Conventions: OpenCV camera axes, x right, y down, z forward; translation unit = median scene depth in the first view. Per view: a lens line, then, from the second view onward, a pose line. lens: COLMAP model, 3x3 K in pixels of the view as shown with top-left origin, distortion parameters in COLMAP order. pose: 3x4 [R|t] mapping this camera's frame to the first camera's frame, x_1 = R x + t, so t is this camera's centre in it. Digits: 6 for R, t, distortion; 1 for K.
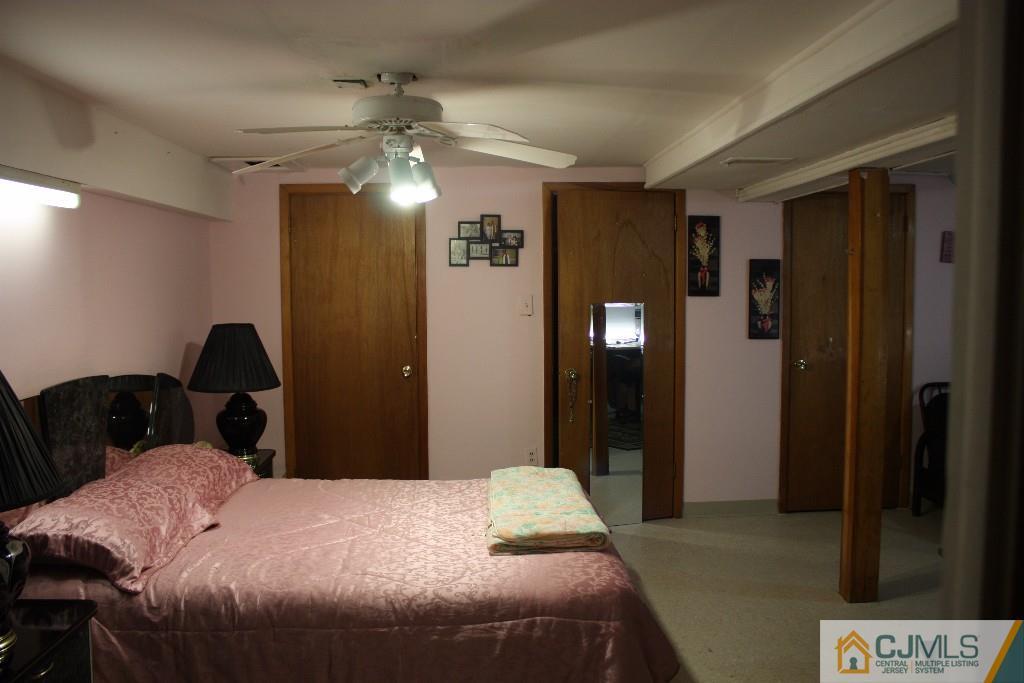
lens RADIAL K [[854.4, 0, 524.7], [0, 854.4, 342.6], [0, 0, 1]] dist [-0.096716, 0.008071]
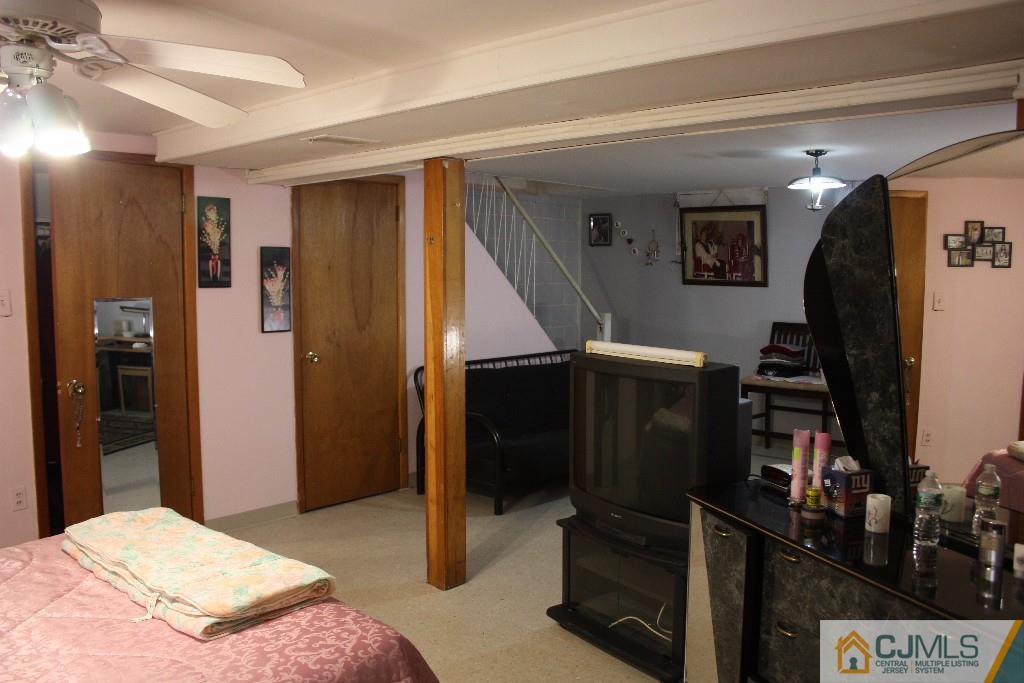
lens RADIAL K [[854.4, 0, 524.7], [0, 854.4, 342.6], [0, 0, 1]] dist [-0.096716, 0.008071]
pose [[0.728040, -0.056786, 0.683179, -0.161042], [0.045877, 0.998365, 0.034096, -0.012429], [-0.683998, 0.006519, 0.729455, 0.136377]]
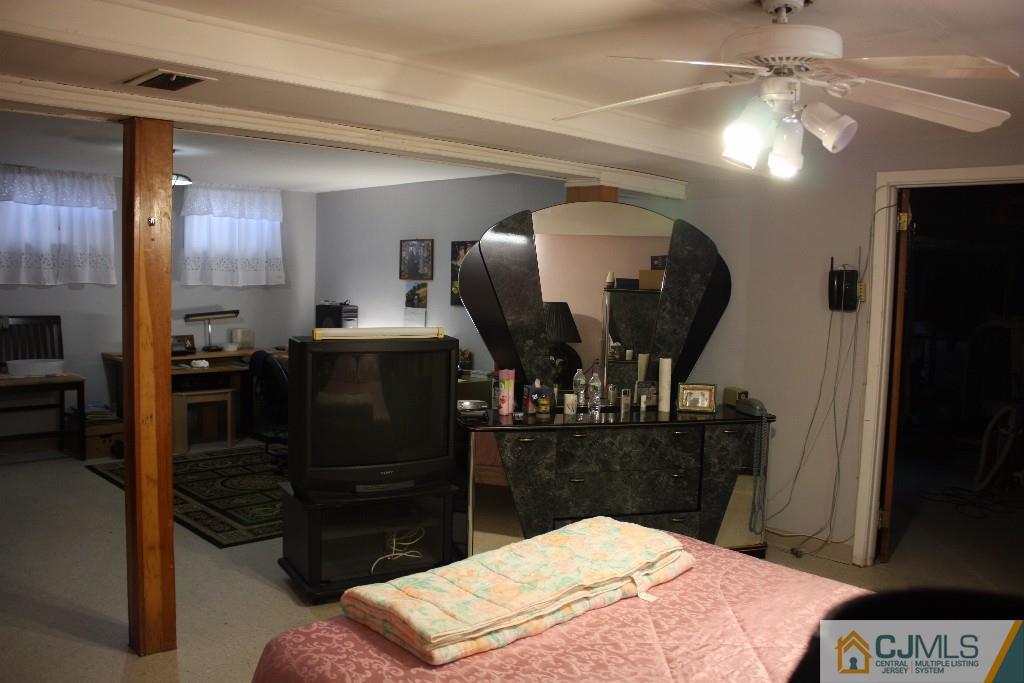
lens RADIAL K [[854.4, 0, 524.7], [0, 854.4, 342.6], [0, 0, 1]] dist [-0.096716, 0.008071]
pose [[-0.644313, -0.083920, 0.760144, -0.307940], [0.022693, 0.991425, 0.128688, -0.061013], [-0.764425, 0.100165, -0.636884, 0.864248]]
